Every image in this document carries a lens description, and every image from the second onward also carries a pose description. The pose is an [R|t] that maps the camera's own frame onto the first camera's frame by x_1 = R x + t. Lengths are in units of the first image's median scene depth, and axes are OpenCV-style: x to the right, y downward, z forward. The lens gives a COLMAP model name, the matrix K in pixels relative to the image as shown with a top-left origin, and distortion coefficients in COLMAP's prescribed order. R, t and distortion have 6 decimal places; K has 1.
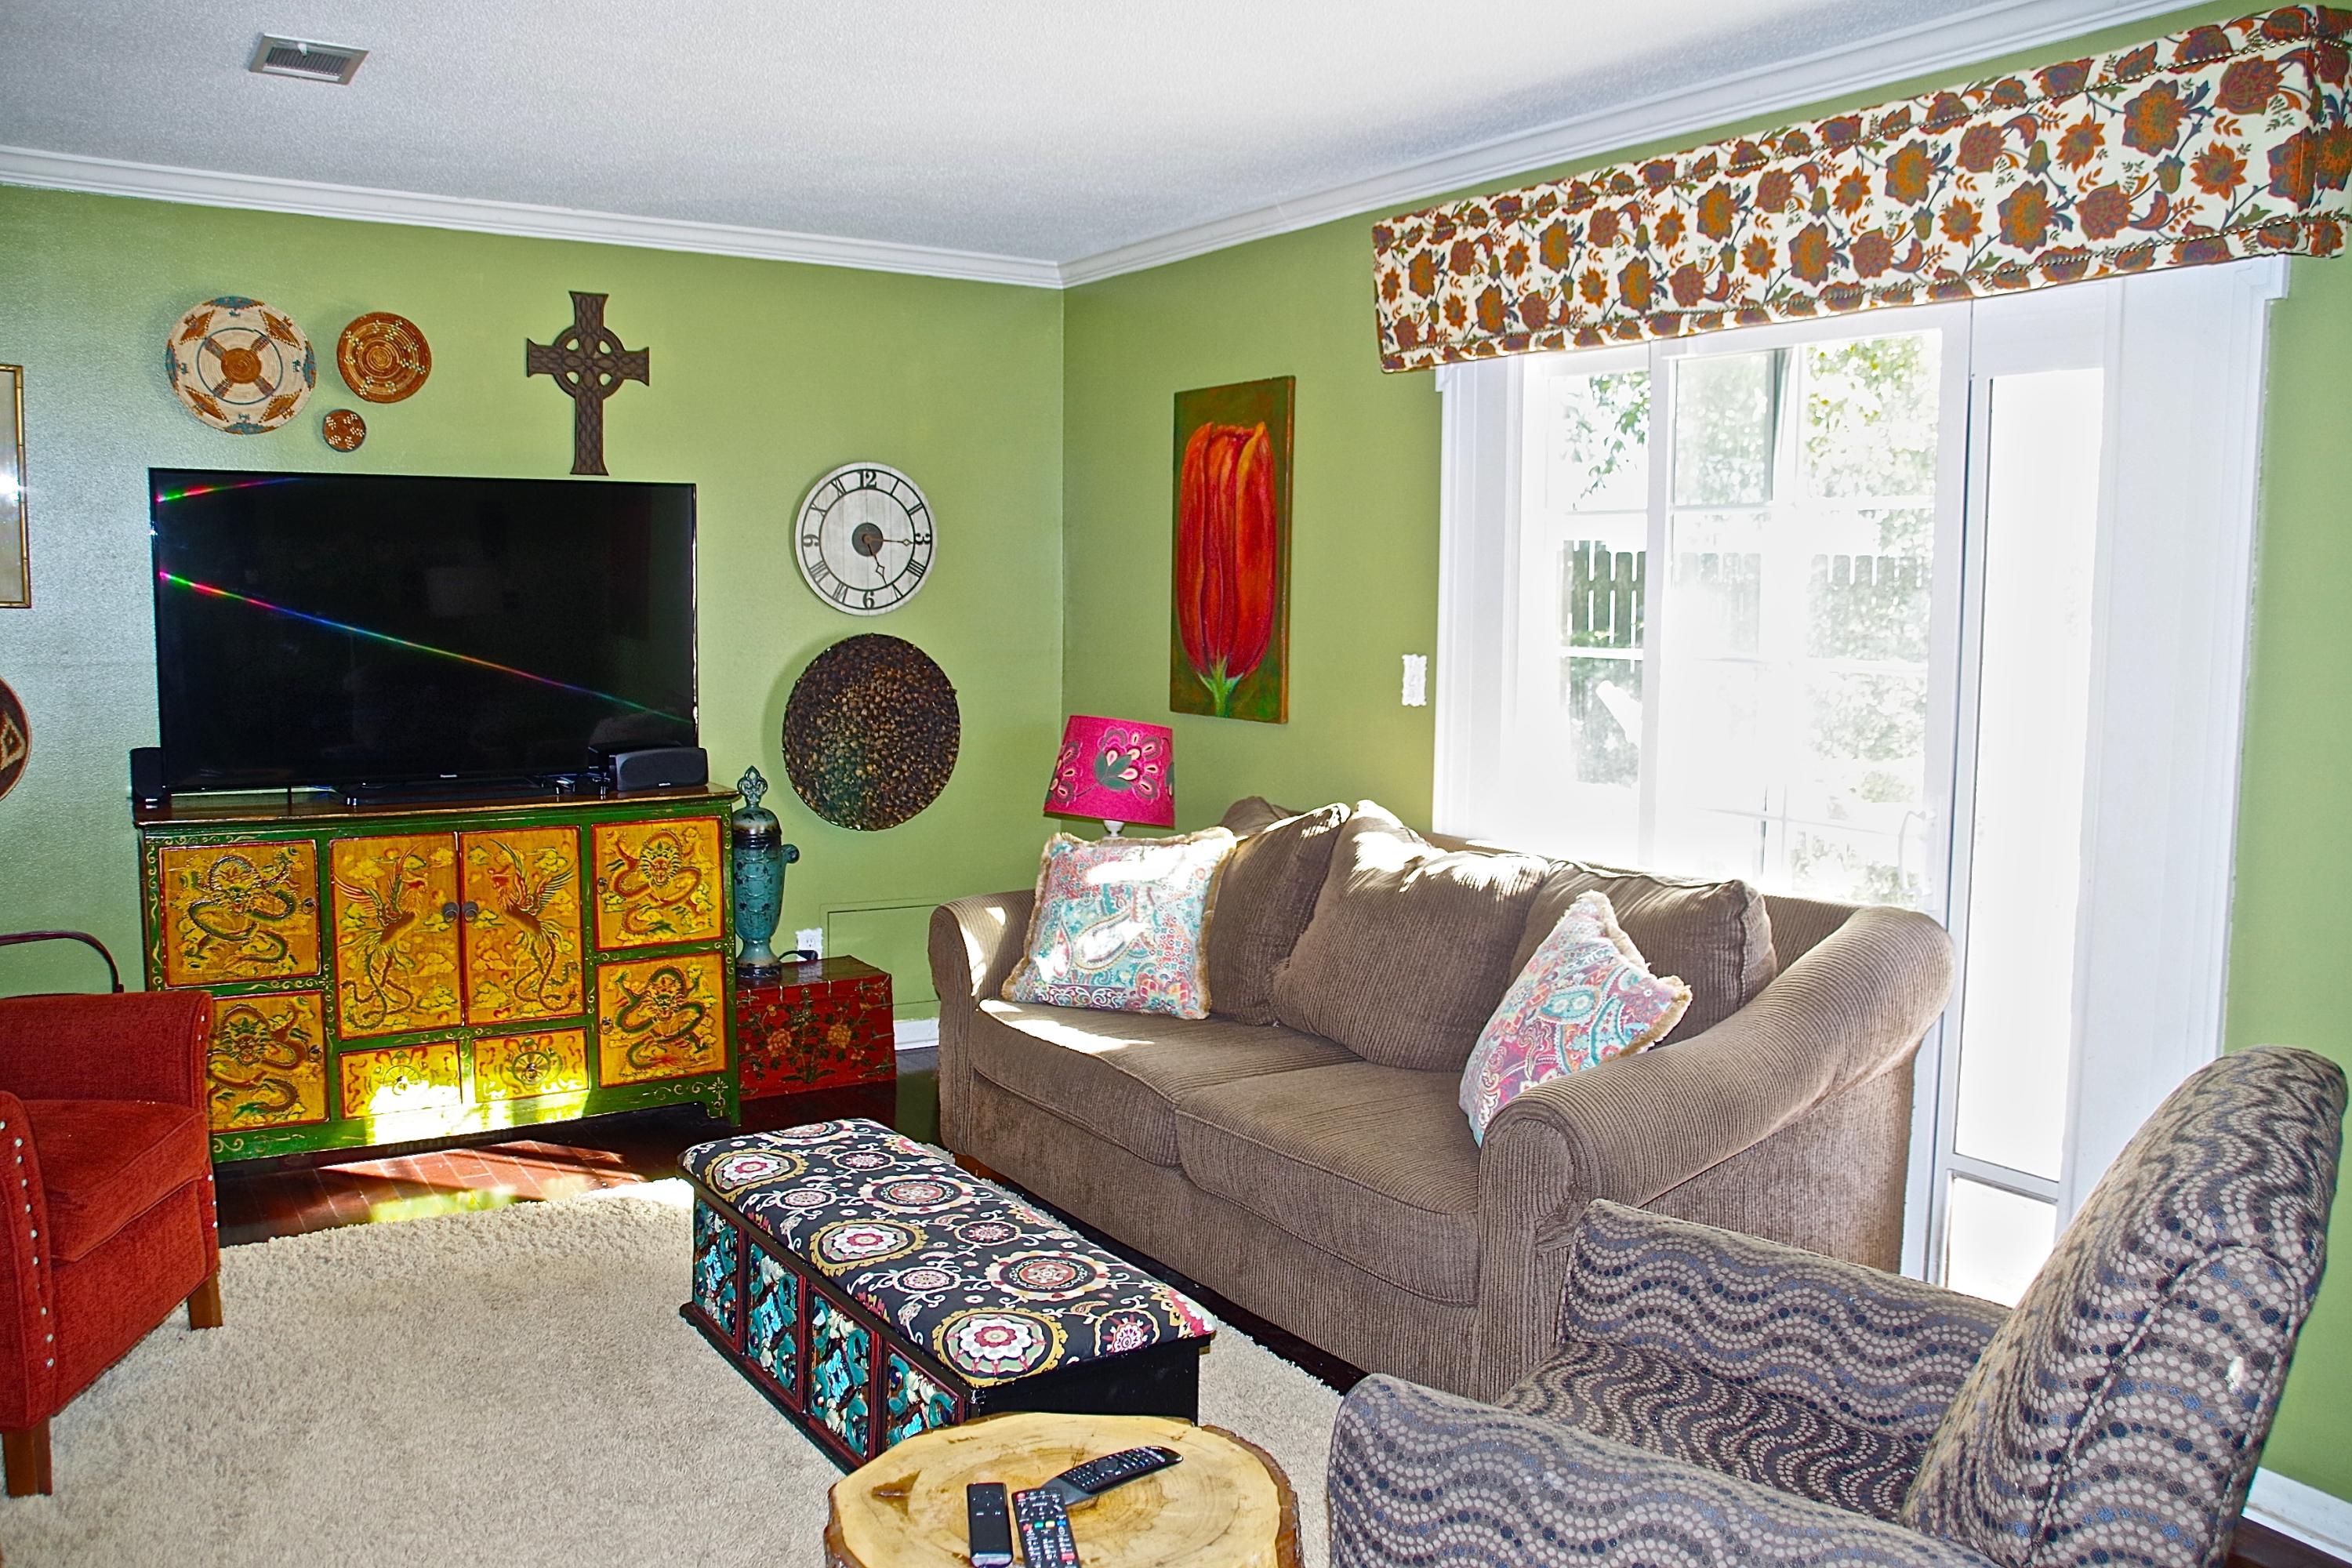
lens RADIAL K [[1900.3, 0, 1178.5], [0, 1900.3, 782.5], [0, 0, 1]] dist [-0.115634, 0.104888]
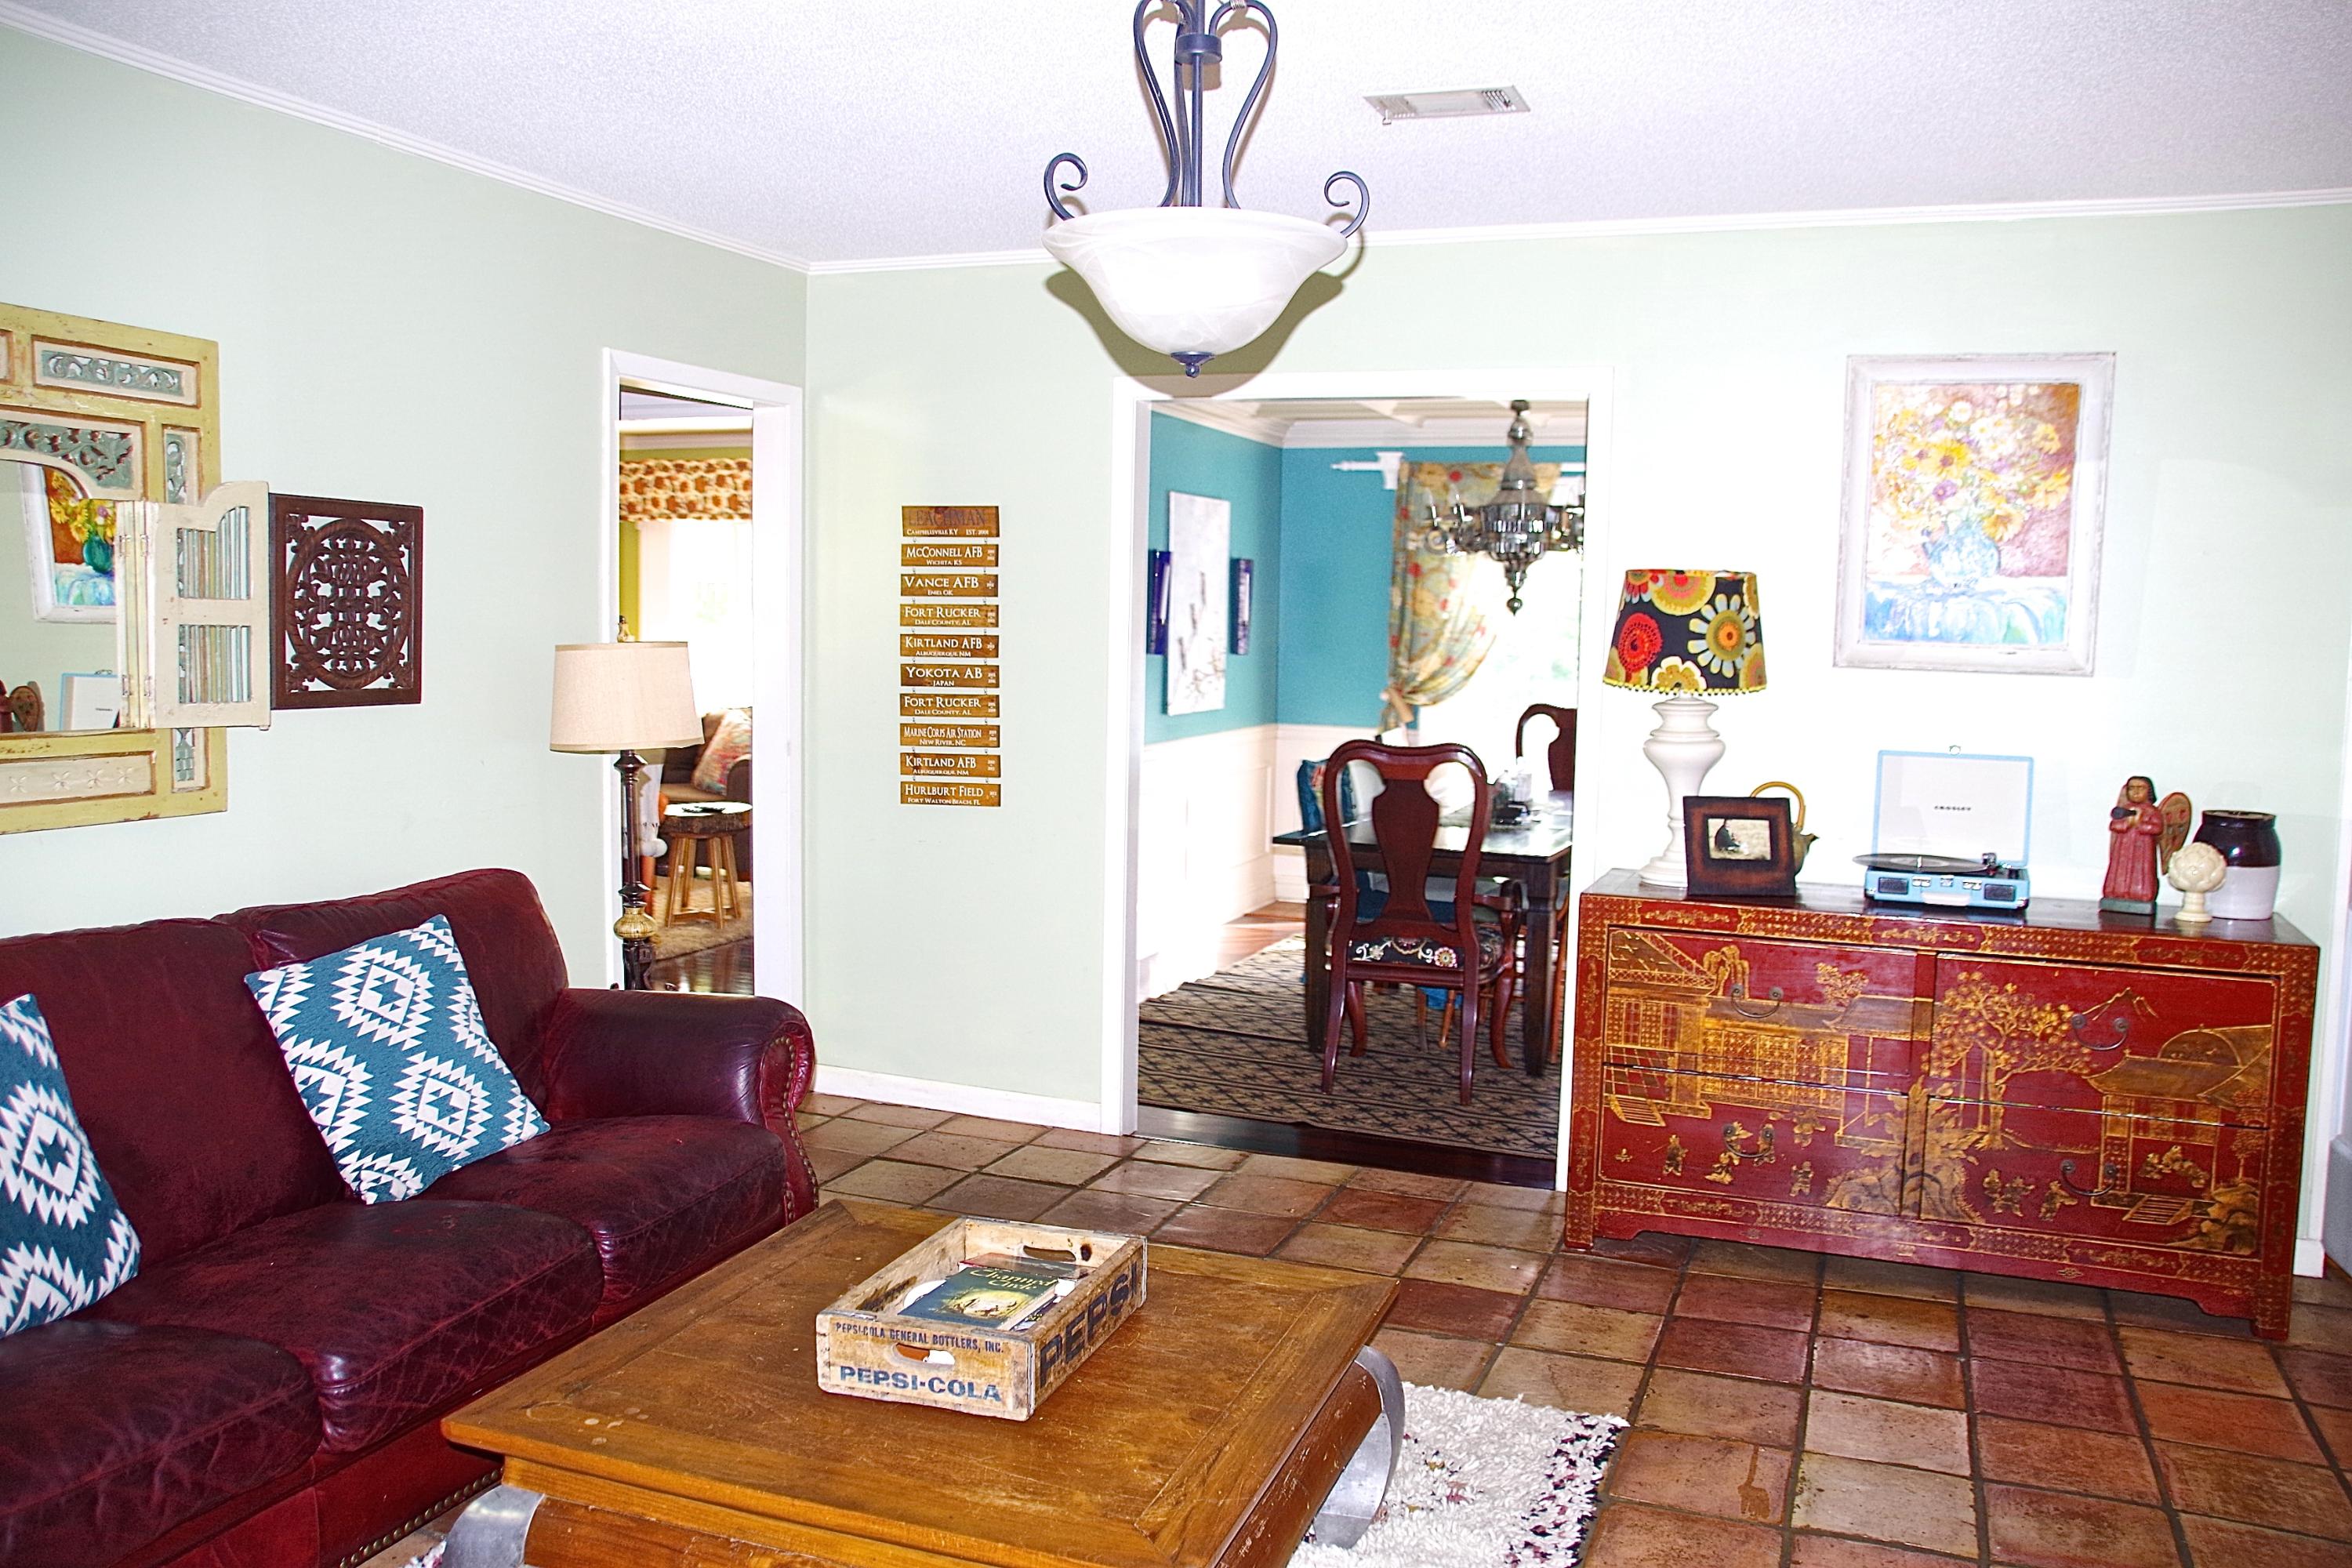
lens RADIAL K [[1900.3, 0, 1176.8], [0, 1900.3, 792.3], [0, 0, 1]] dist [-0.115634, 0.104888]
pose [[0.807427, -0.052520, 0.587625, -0.927070], [0.053073, 0.998457, 0.016313, 0.166834], [-0.587576, 0.018015, 0.808969, -1.725022]]
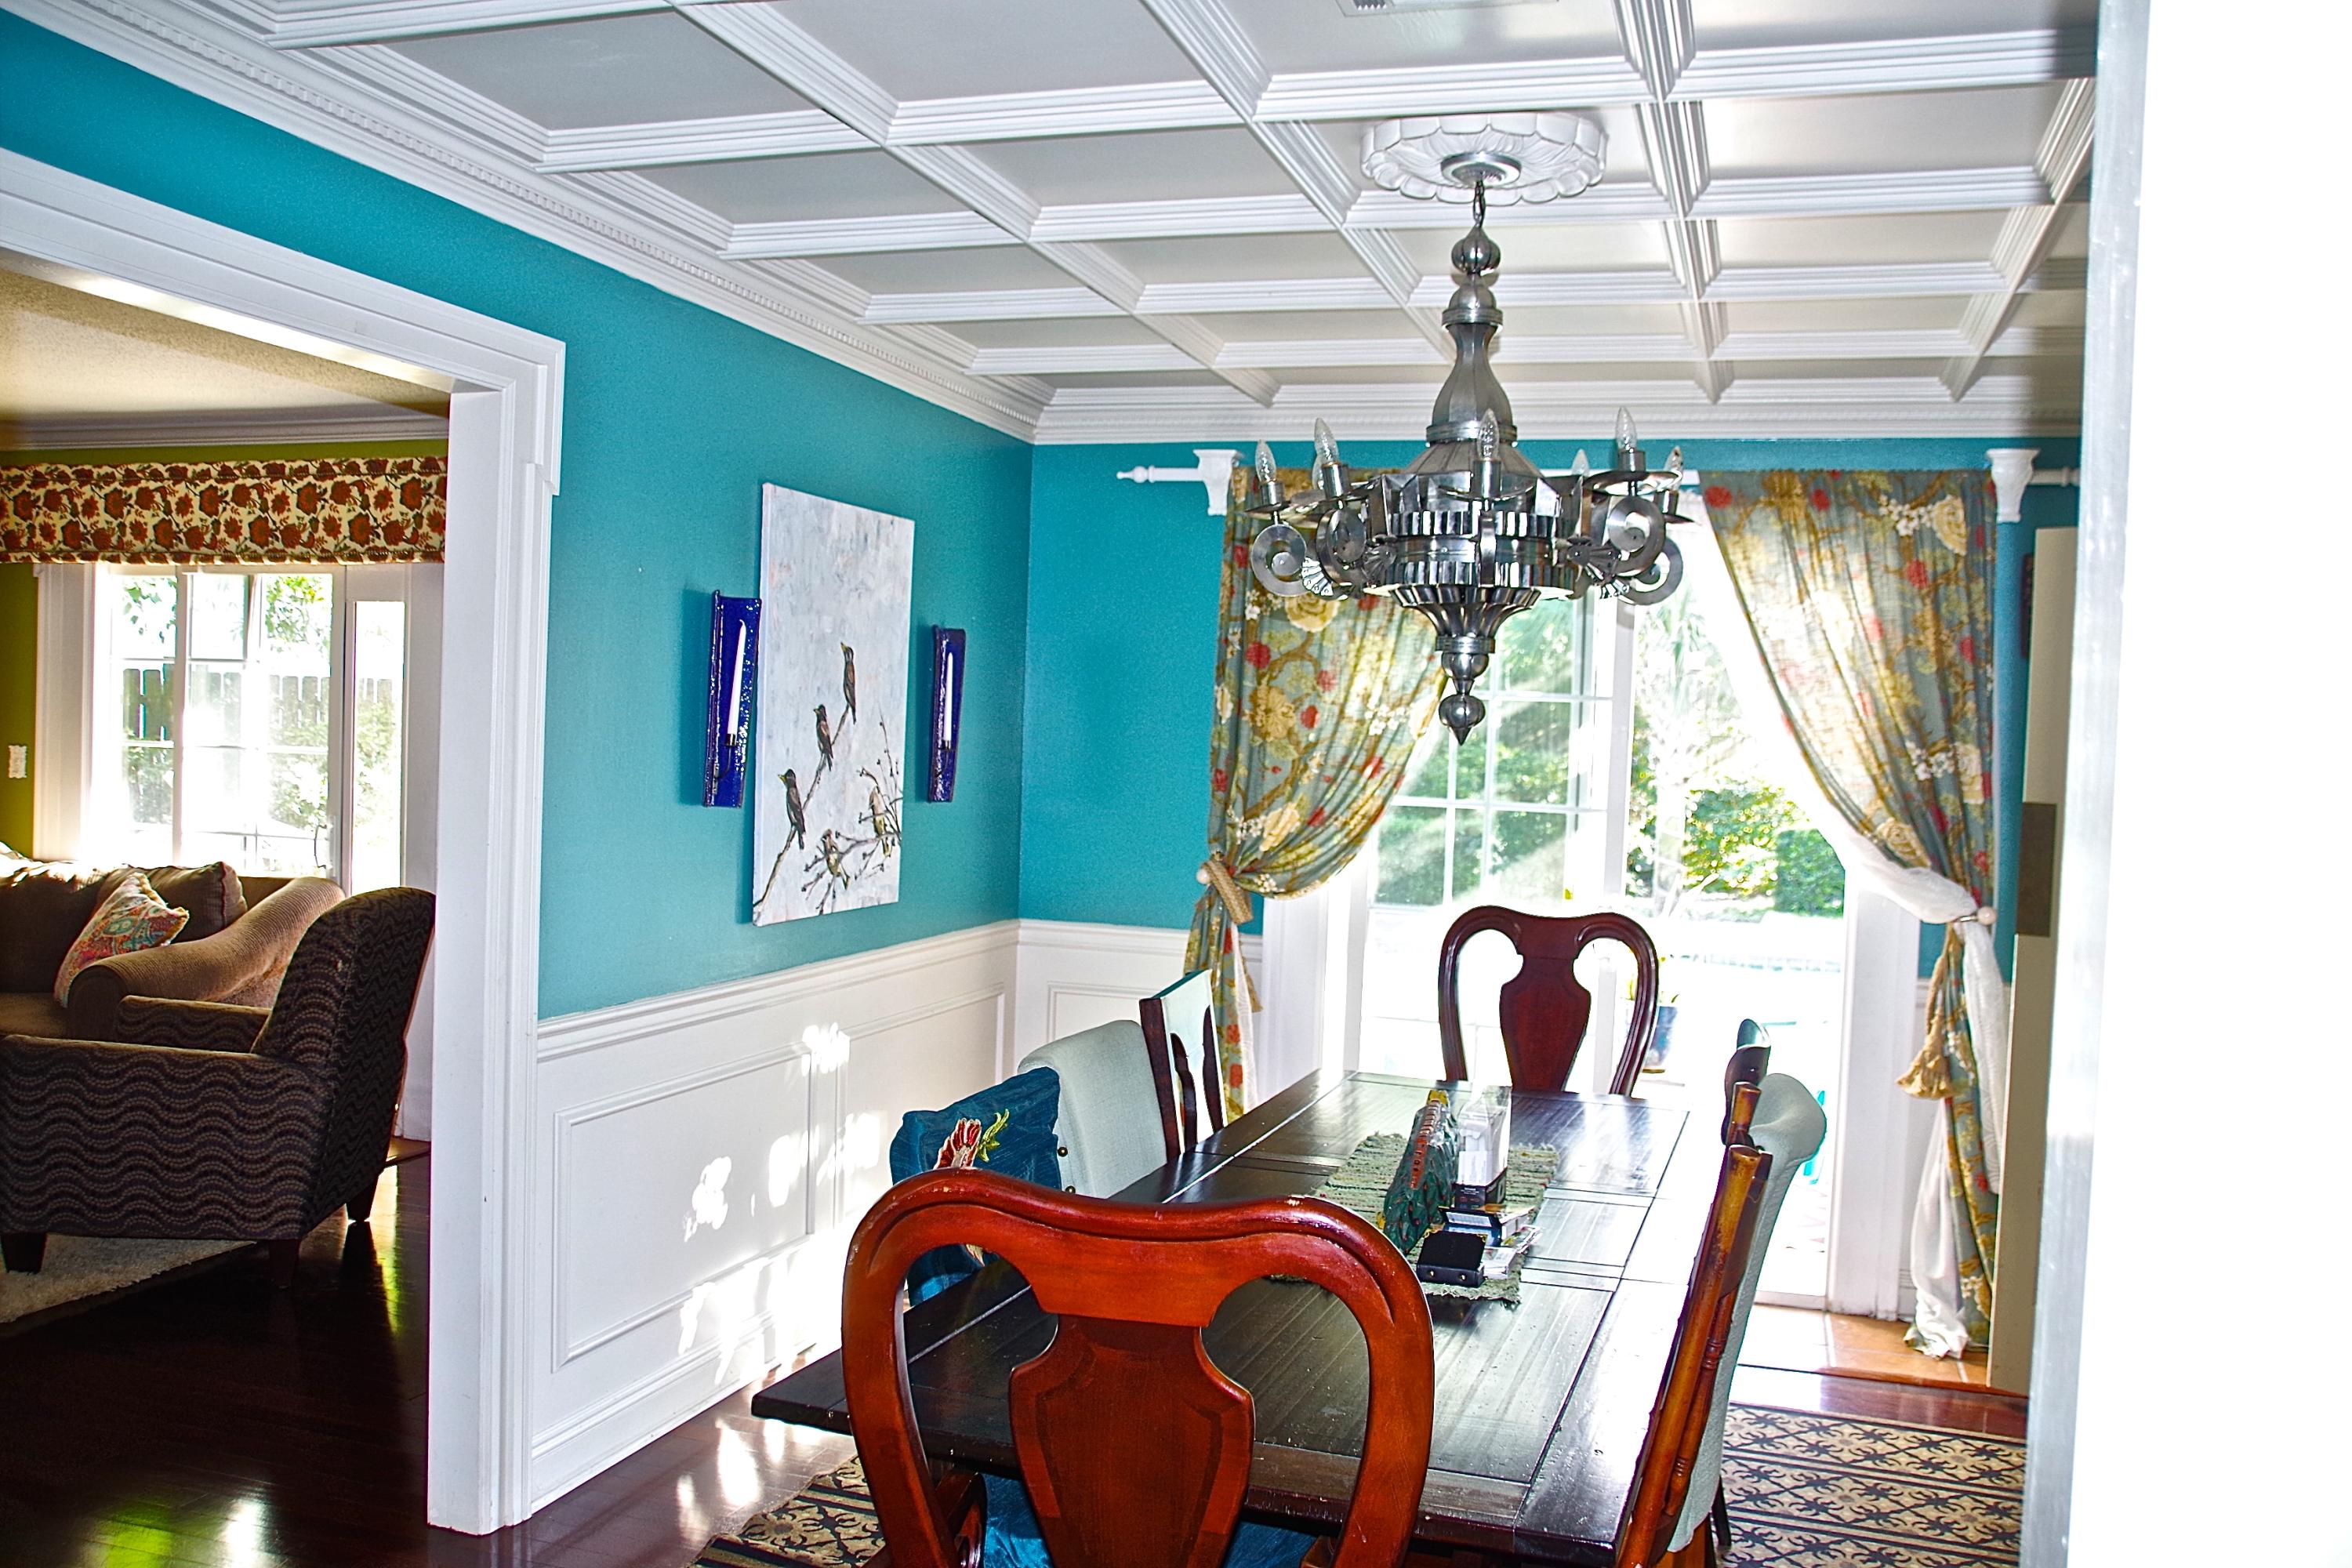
lens RADIAL K [[1900.3, 0, 1197.0], [0, 1900.3, 778.3], [0, 0, 1]] dist [-0.115634, 0.104888]
pose [[0.764100, -0.000932, 0.645097, -0.135760], [0.042170, 0.997932, -0.048507, 0.089583], [-0.643718, 0.064268, 0.762559, -0.935880]]
